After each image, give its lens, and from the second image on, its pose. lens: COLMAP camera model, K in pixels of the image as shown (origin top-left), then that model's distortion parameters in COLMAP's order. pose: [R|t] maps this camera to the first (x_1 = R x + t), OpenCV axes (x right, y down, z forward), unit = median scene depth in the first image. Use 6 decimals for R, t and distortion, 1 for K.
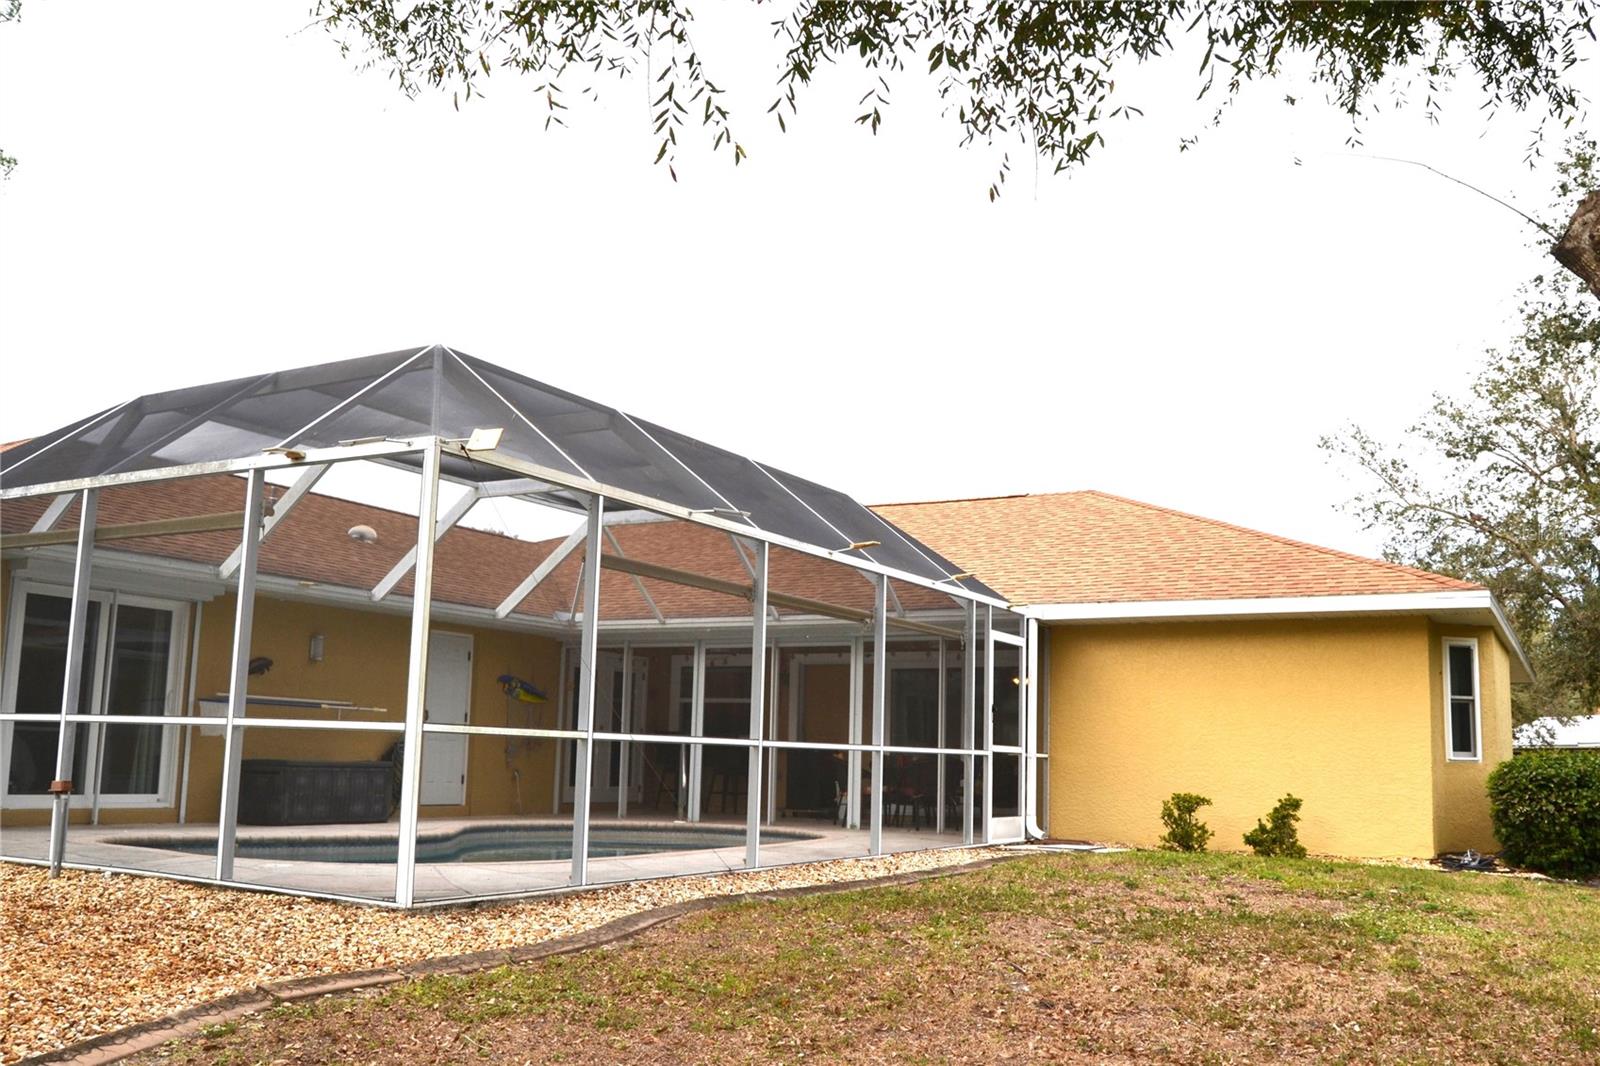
lens RADIAL K [[1310.6, 0, 800.0], [0, 1310.6, 533.0], [0, 0, 1]] dist [-0.069469, -0.003477]
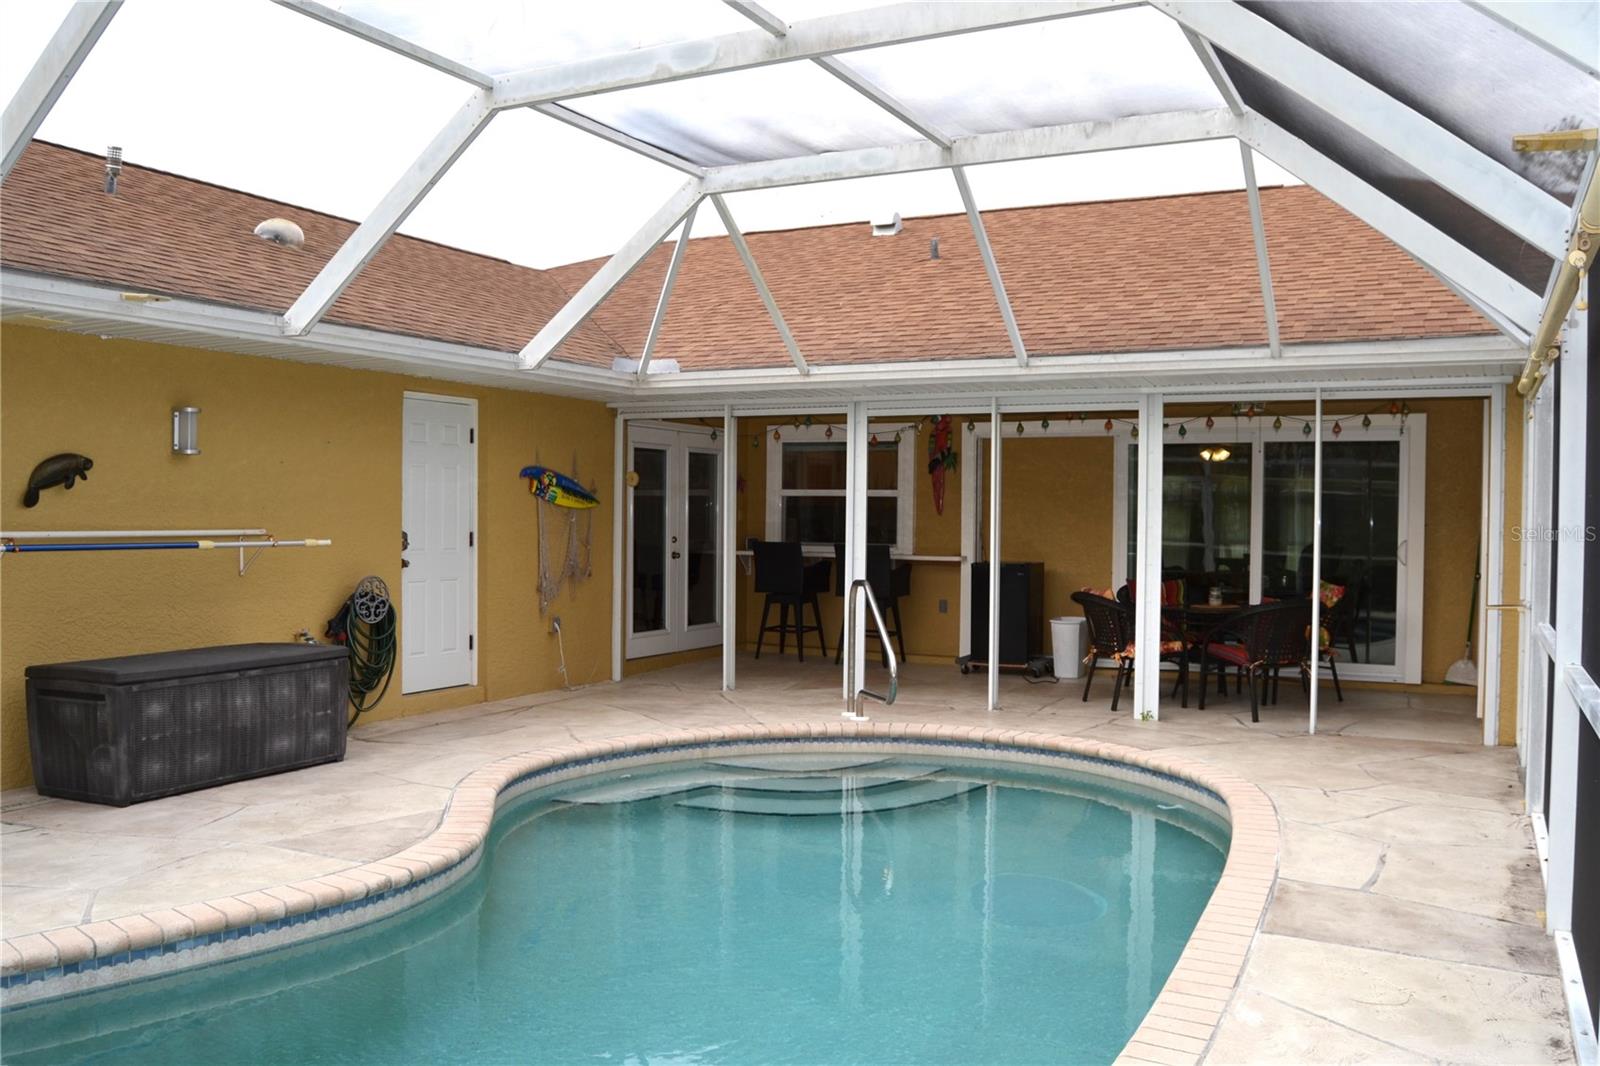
lens RADIAL K [[1437.2, 0, 800.0], [0, 1437.2, 533.0], [0, 0, 1]] dist [-0.011388, 0.004777]
pose [[0.999916, -0.011964, -0.004921, -0.103627], [0.012633, 0.984927, 0.172508, 0.027625], [0.002783, -0.172555, 0.984996, 0.355652]]
